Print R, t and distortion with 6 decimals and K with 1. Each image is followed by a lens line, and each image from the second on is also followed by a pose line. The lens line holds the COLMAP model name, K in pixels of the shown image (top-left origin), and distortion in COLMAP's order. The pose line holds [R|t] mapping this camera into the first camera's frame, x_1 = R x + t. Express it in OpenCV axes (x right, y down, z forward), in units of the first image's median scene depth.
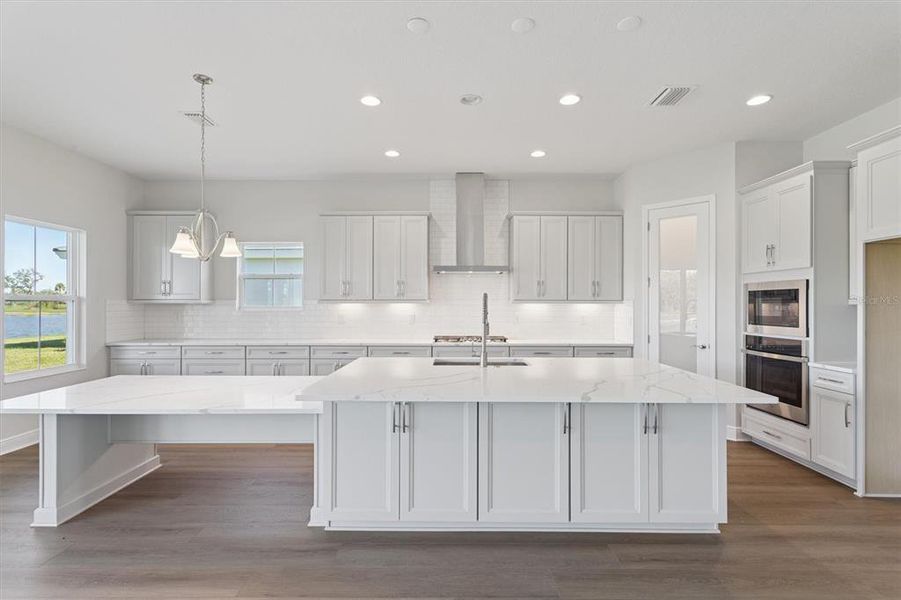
lens RADIAL K [[435.1, 0, 446.1], [0, 435.1, 299.0], [0, 0, 1]] dist [0.002818, 0.000555]
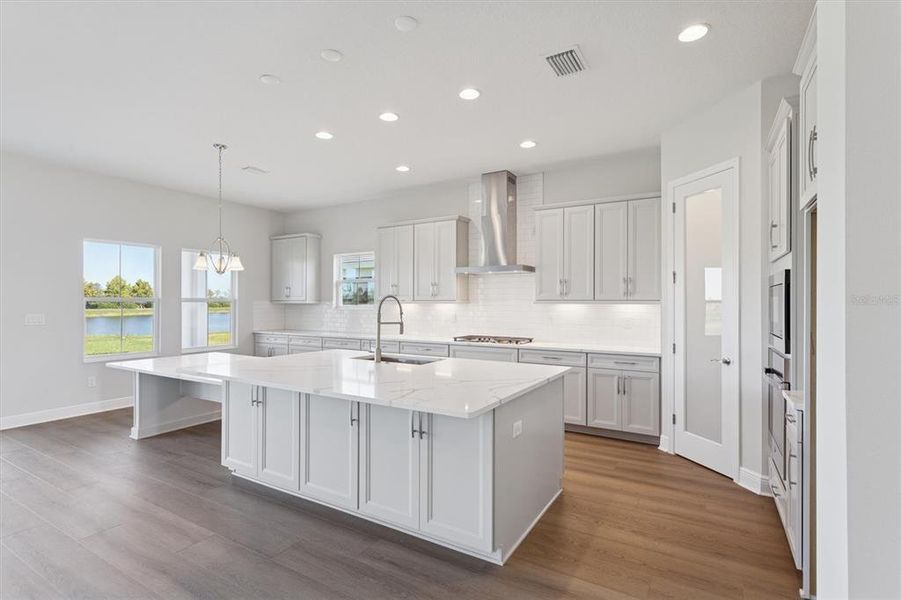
lens RADIAL K [[435.1, 0, 446.1], [0, 435.1, 299.0], [0, 0, 1]] dist [0.002818, 0.000555]
pose [[0.862112, -0.004449, -0.506699, 0.479509], [0.004165, 0.999990, -0.001693, 0.000734], [0.506701, -0.000650, 0.862121, 0.092202]]
